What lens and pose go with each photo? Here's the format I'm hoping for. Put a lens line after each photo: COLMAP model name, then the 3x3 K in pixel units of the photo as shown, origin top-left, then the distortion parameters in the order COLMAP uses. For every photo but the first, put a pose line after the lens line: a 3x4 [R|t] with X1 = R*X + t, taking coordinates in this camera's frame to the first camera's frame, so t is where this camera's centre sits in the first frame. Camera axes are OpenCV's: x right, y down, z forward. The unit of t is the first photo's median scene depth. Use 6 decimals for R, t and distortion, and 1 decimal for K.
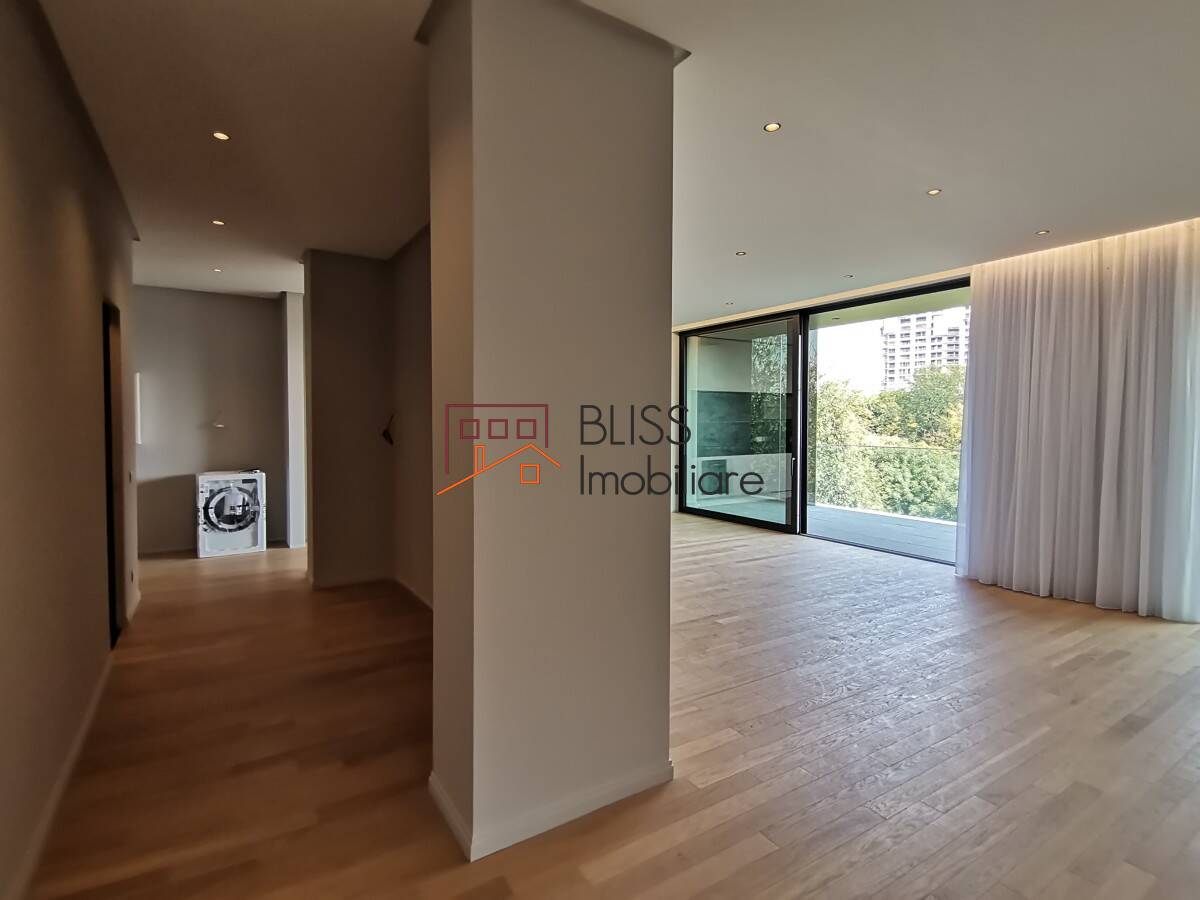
lens RADIAL K [[599.1, 0, 605.1], [0, 599.1, 437.2], [0, 0, 1]] dist [0.050743, -0.042513]
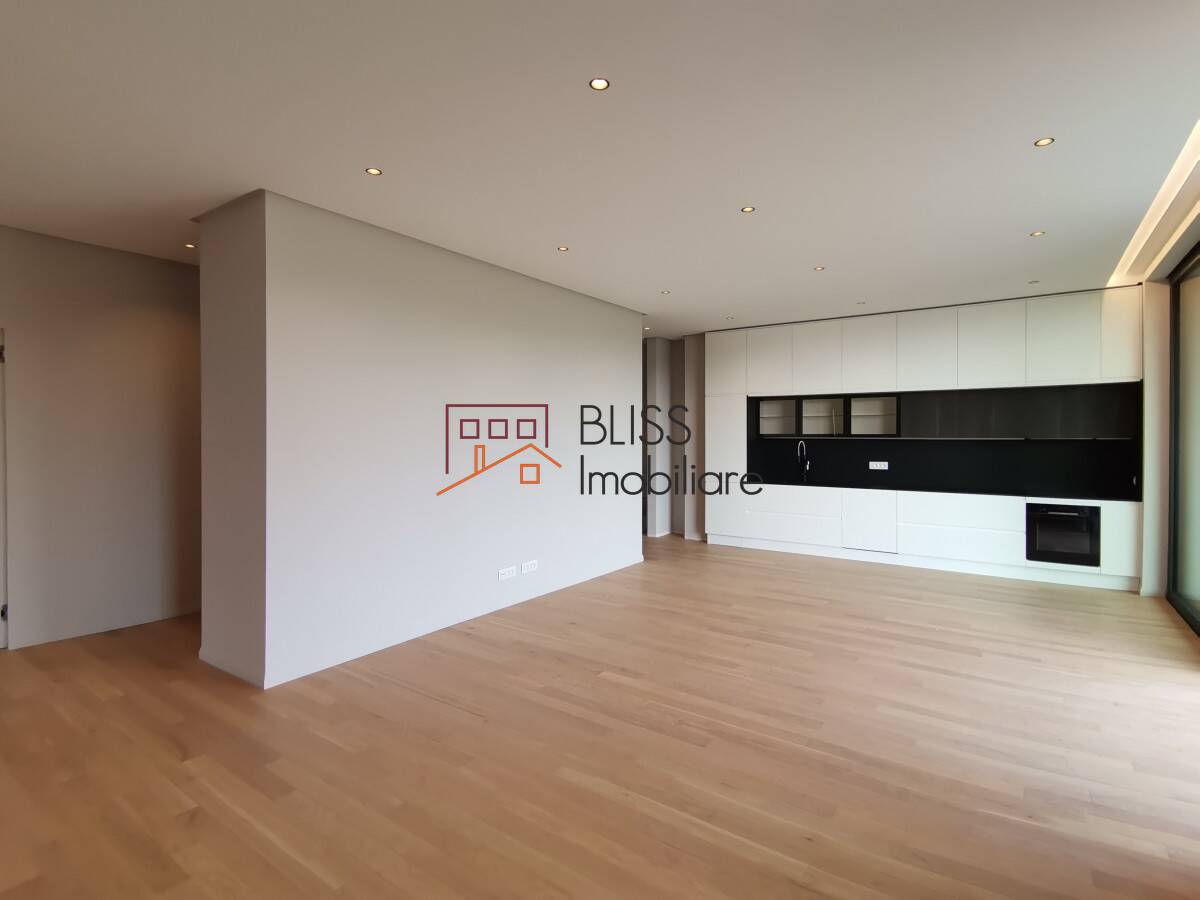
lens RADIAL K [[599.1, 0, 605.1], [0, 599.1, 437.2], [0, 0, 1]] dist [0.050743, -0.042513]
pose [[0.382351, 0.000205, -0.924017, 0.796221], [-0.021685, 0.999727, -0.008751, -0.018086], [0.923763, 0.023384, 0.382251, 0.538341]]
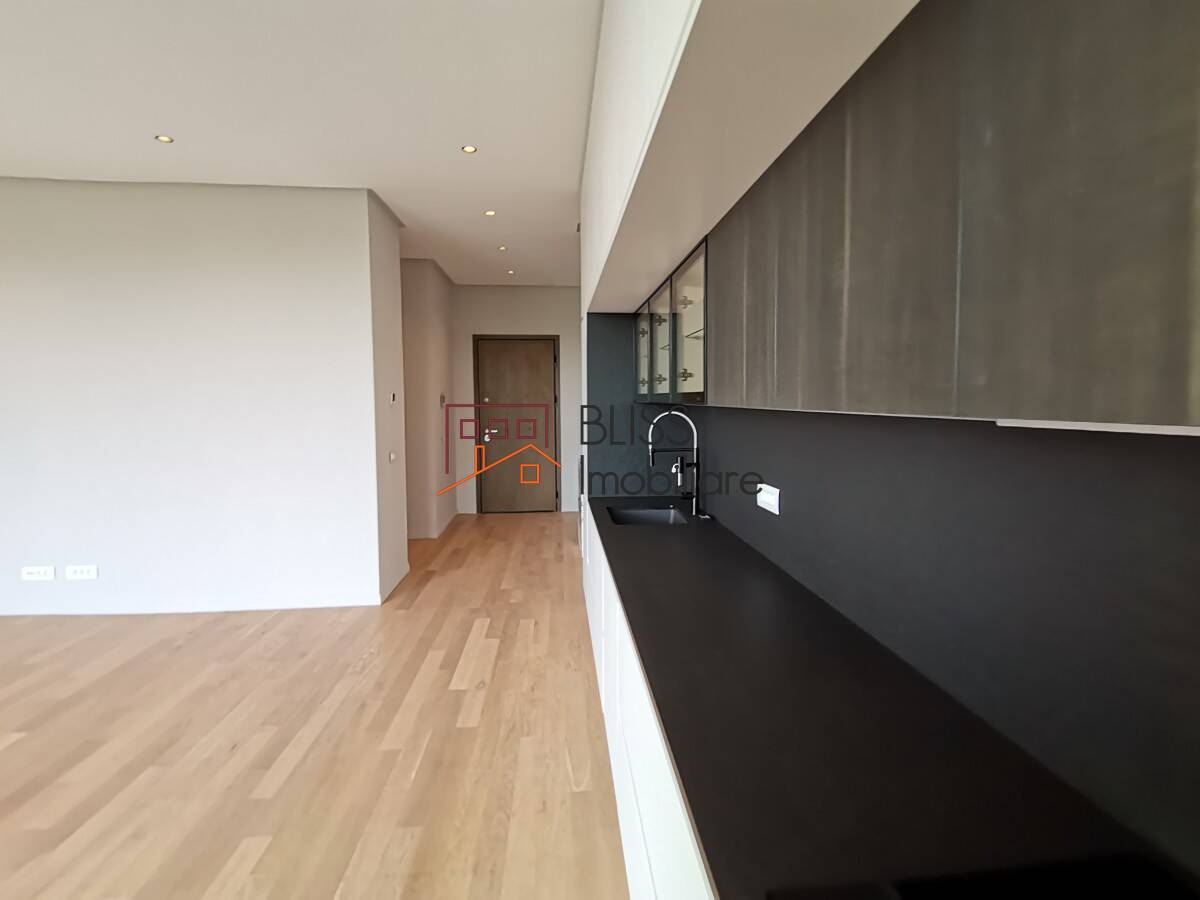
lens RADIAL K [[599.1, 0, 605.1], [0, 599.1, 437.2], [0, 0, 1]] dist [0.050743, -0.042513]
pose [[-0.472800, 0.054362, -0.879491, 0.171684], [-0.023039, 0.996991, 0.074010, -0.050516], [0.880868, 0.055255, -0.470125, 1.746206]]
